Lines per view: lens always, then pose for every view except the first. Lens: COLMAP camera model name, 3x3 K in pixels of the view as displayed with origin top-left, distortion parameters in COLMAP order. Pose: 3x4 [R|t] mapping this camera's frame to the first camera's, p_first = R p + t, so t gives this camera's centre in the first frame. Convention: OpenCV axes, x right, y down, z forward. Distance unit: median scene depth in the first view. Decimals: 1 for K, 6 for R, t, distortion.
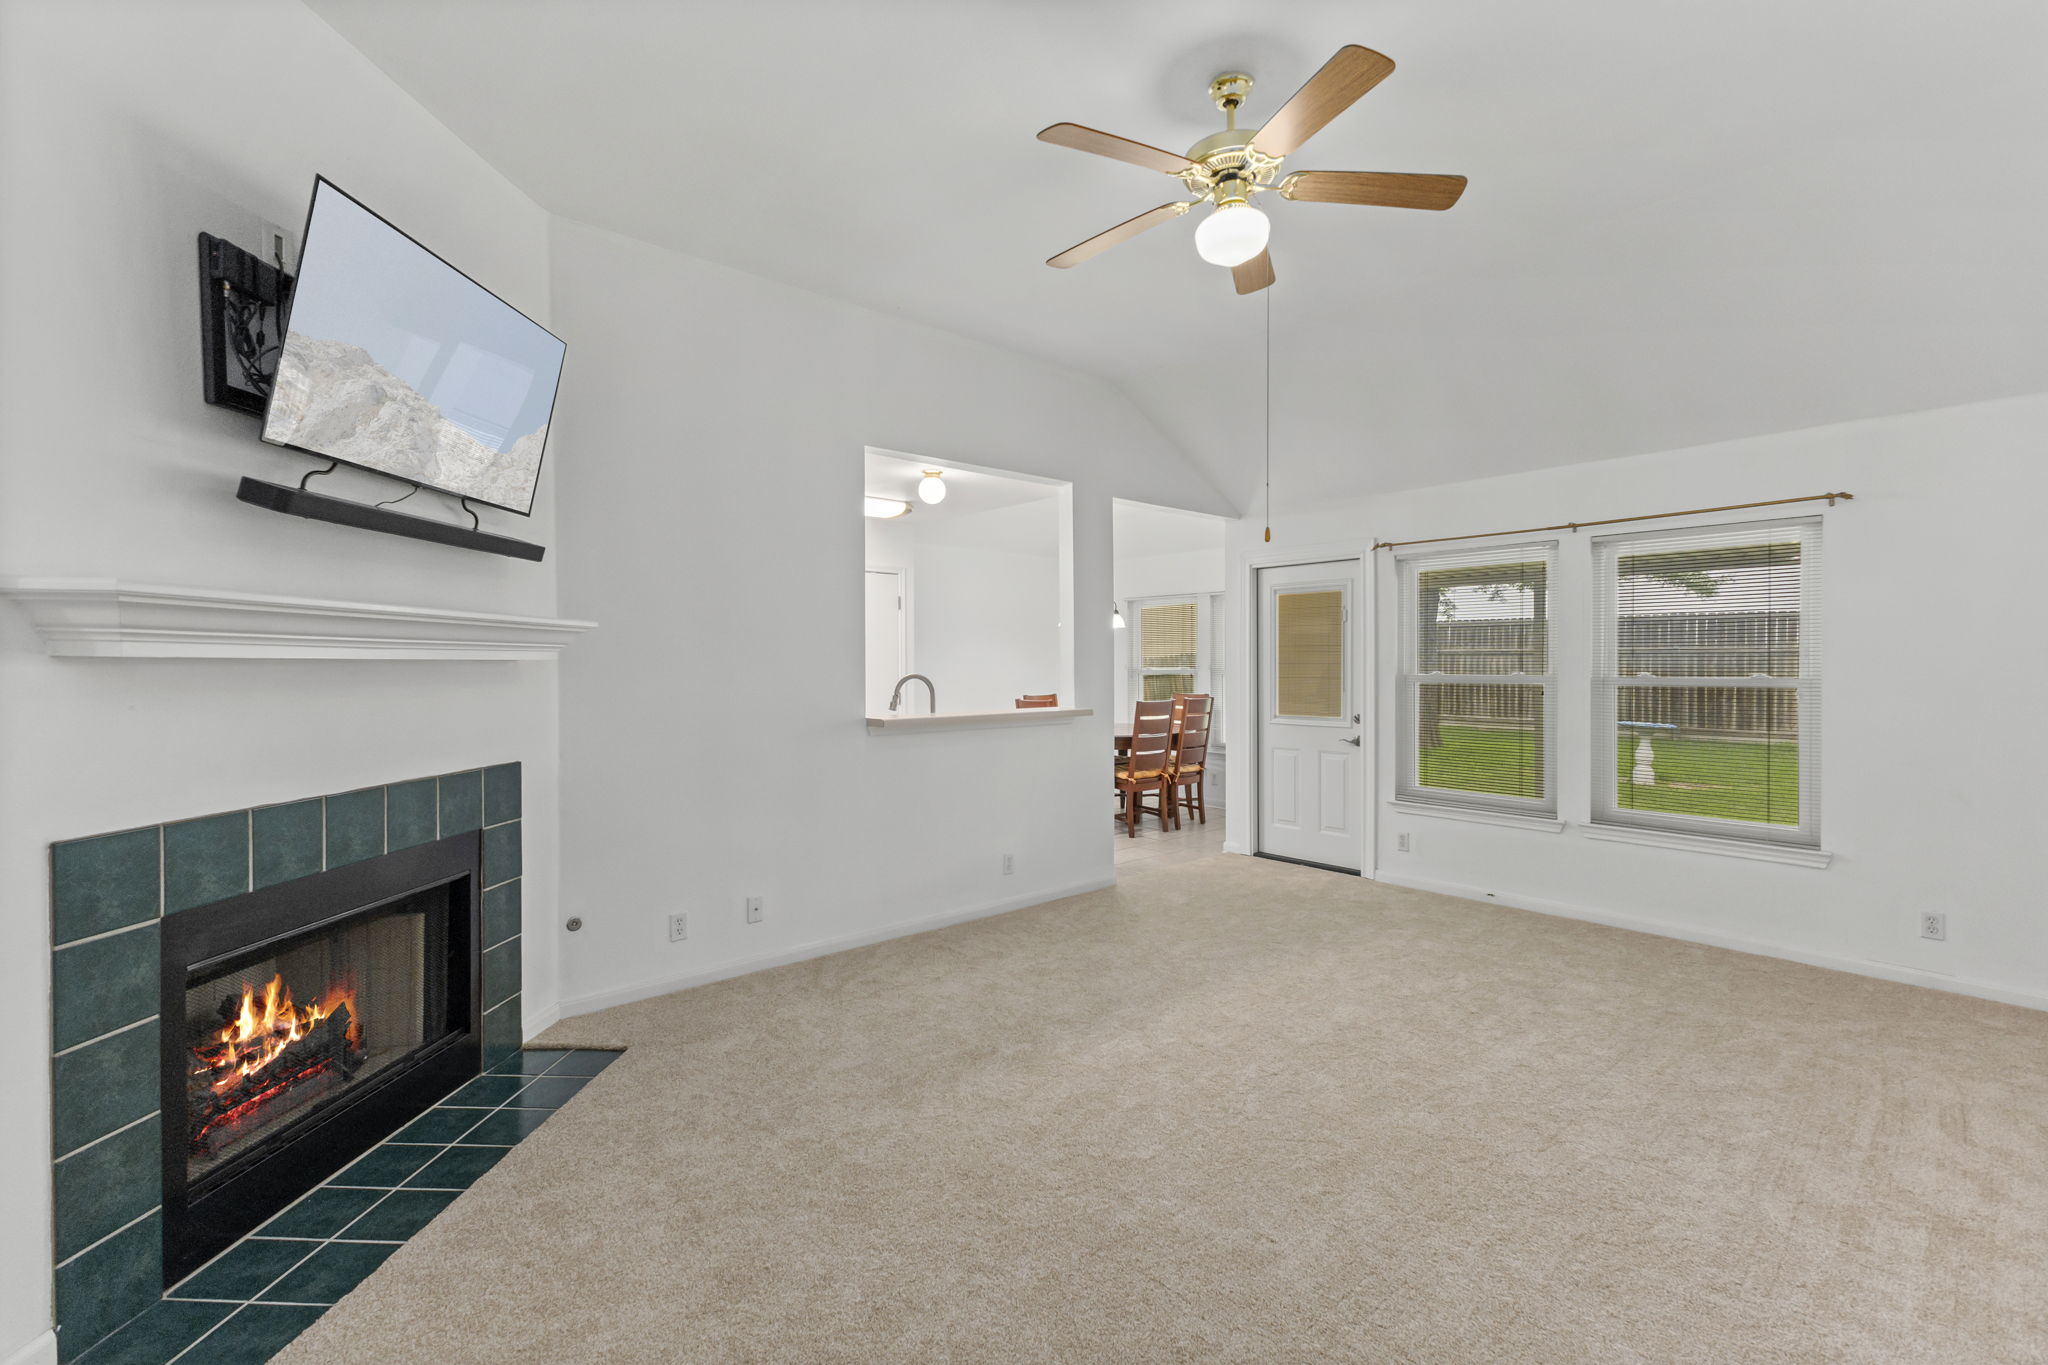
lens RADIAL K [[881.3, 0, 1021.3], [0, 881.3, 676.0], [0, 0, 1]] dist [0.003558, 0.000201]
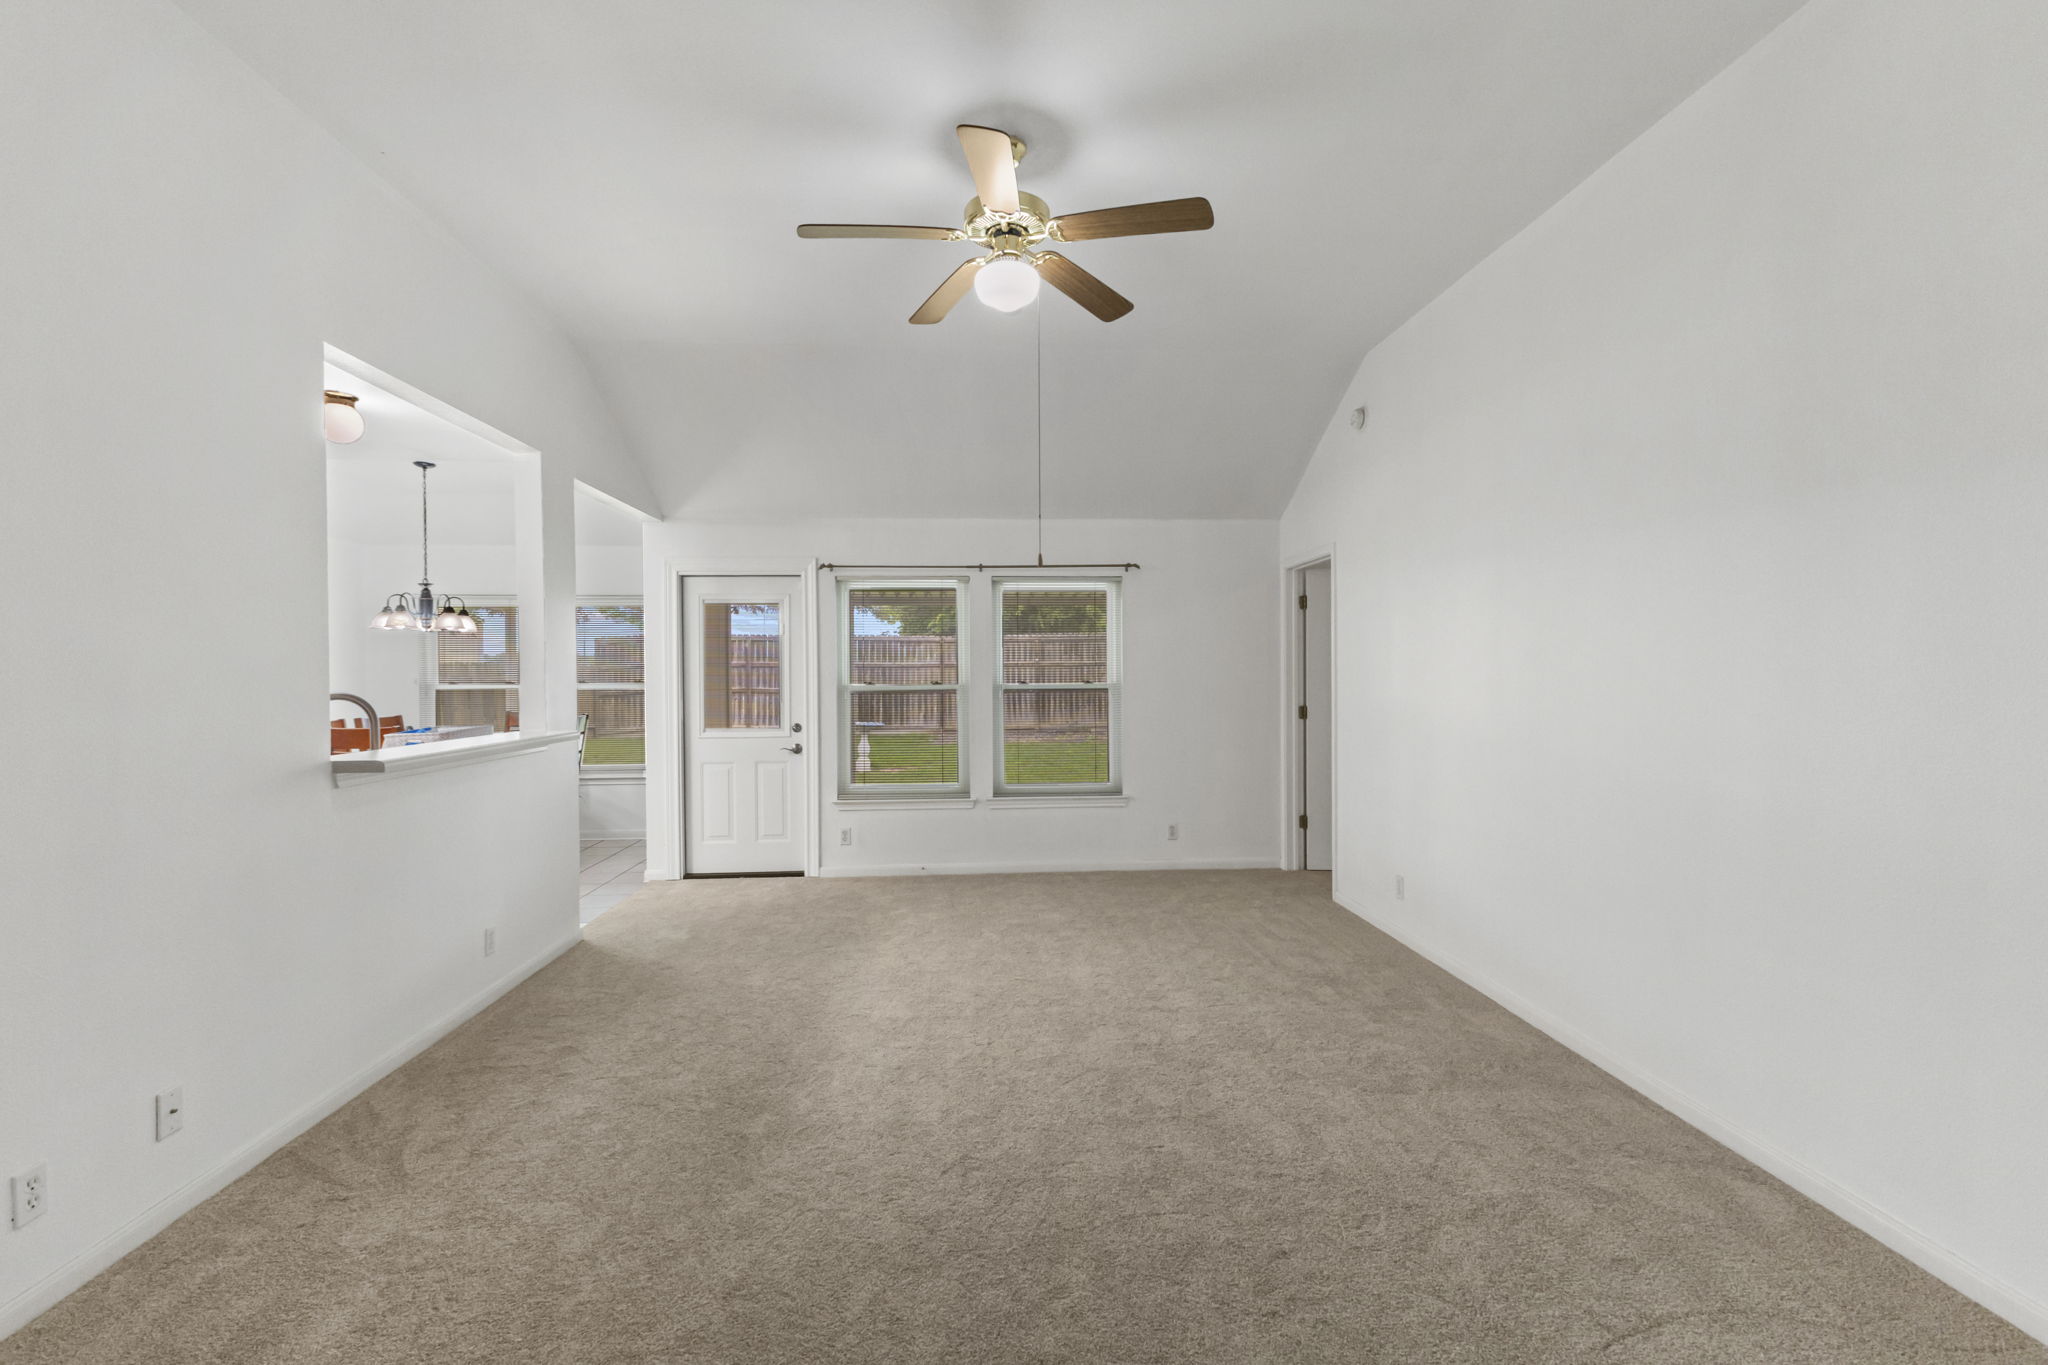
lens RADIAL K [[881.3, 0, 1023.2], [0, 881.3, 679.5], [0, 0, 1]] dist [0.003558, 0.000201]
pose [[0.603502, -0.008131, 0.797320, -0.304962], [0.016294, 0.999865, -0.002137, -0.002191], [-0.797195, 0.014281, 0.603553, 0.155348]]
